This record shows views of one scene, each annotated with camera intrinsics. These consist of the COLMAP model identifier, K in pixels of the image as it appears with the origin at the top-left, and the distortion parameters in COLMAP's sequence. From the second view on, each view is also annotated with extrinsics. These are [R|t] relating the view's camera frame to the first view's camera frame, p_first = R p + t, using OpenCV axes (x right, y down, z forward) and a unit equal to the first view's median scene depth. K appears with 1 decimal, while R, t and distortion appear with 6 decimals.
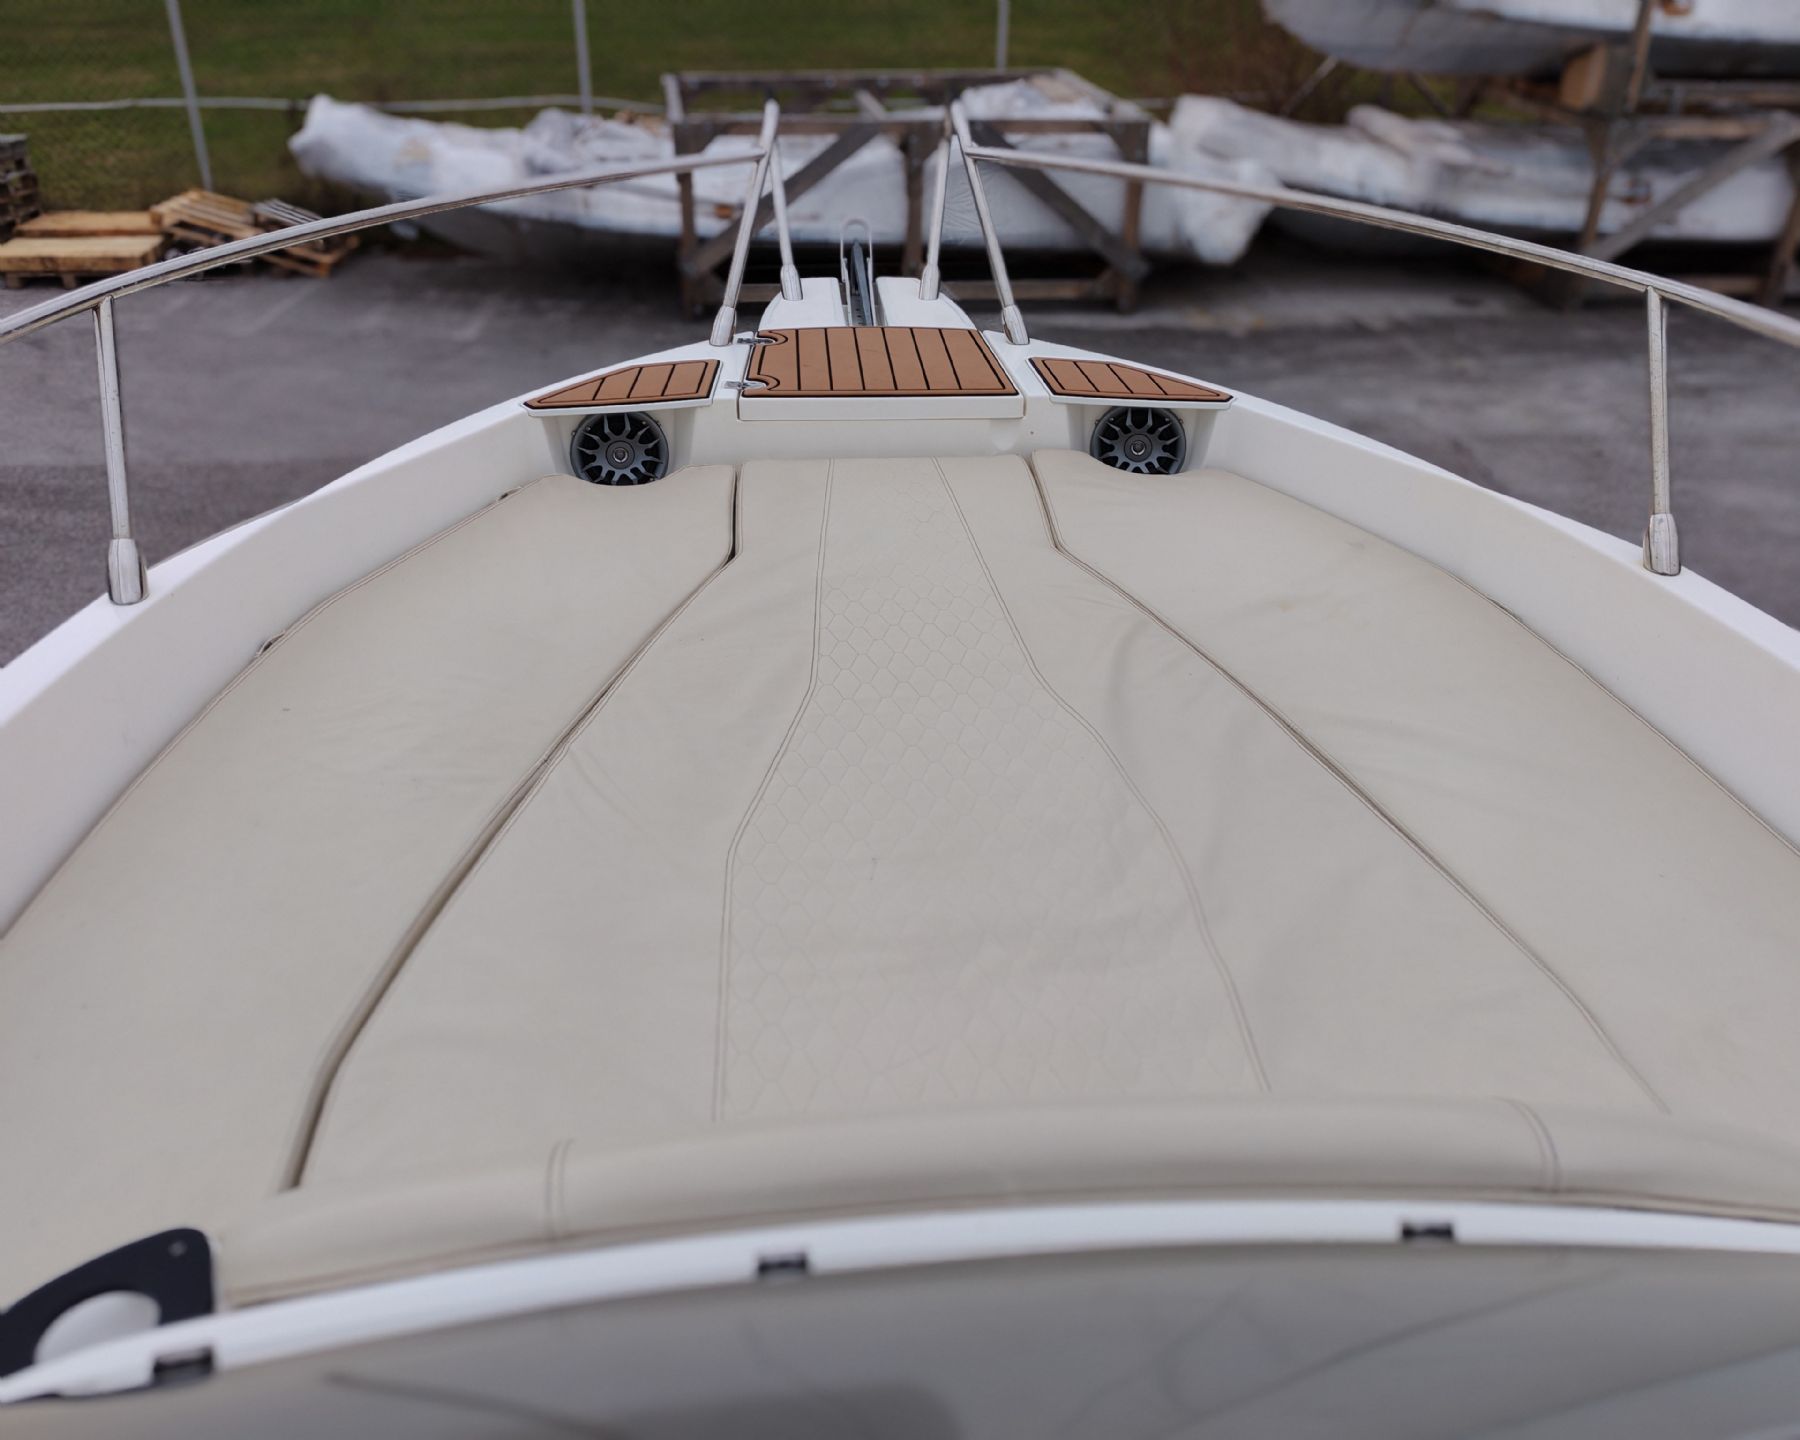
lens RADIAL K [[1504.5, 0, 889.3], [0, 1504.5, 714.3], [0, 0, 1]] dist [0.007683, -0.004975]
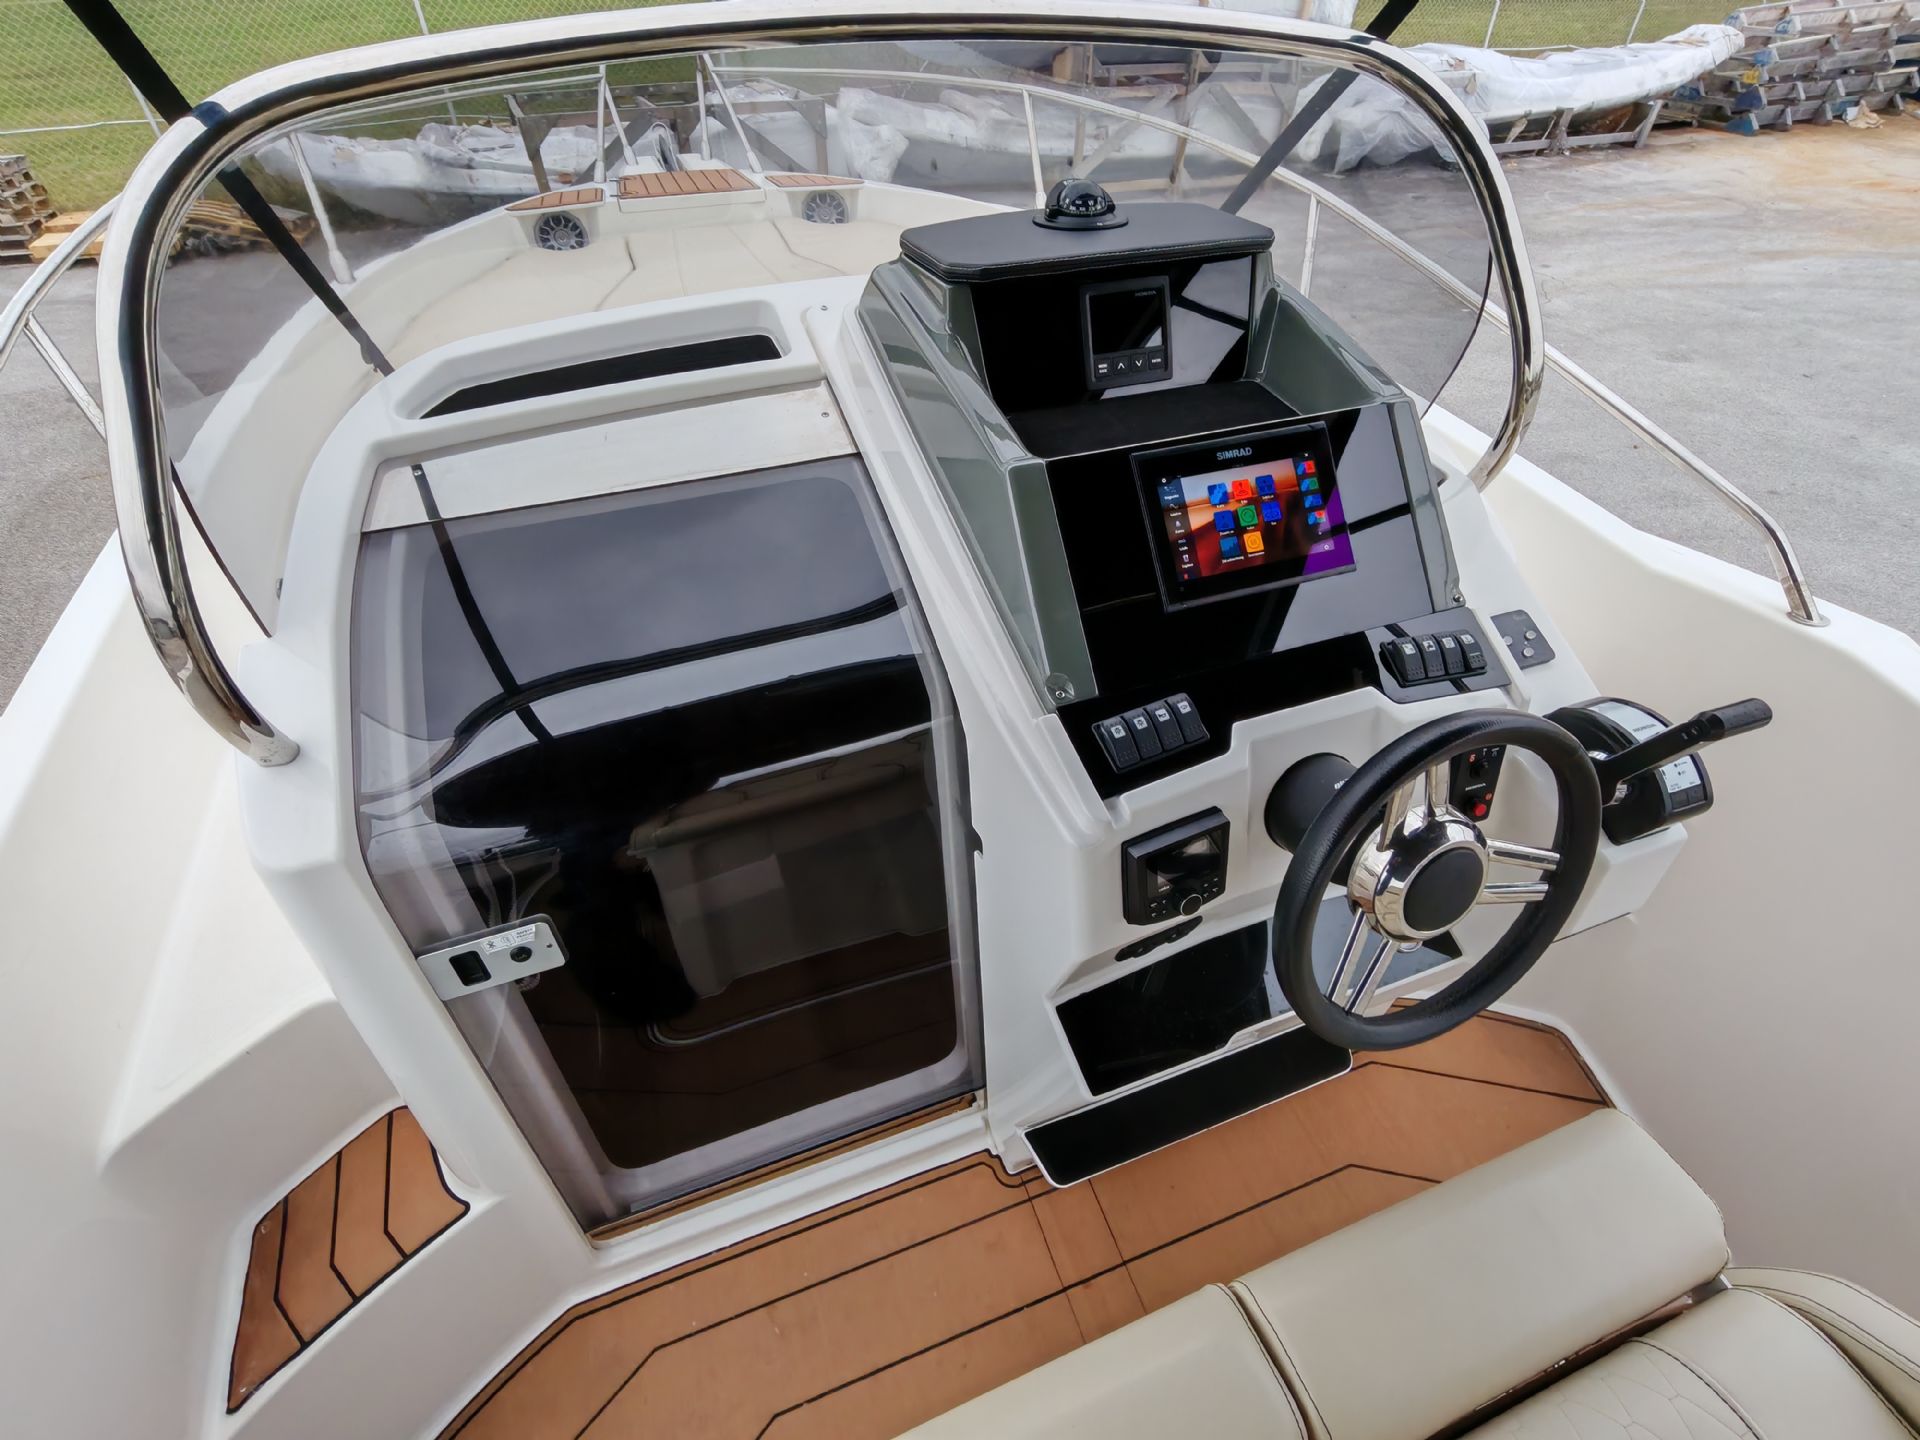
lens RADIAL K [[883.8, 0, 956.7], [0, 883.8, 716.2], [0, 0, 1]] dist [-0.001665, 0.002139]
pose [[0.960954, -0.188944, 0.202159, -0.009534], [0.143138, 0.964666, 0.221204, 0.064478], [-0.236811, -0.183630, 0.954044, -0.085563]]
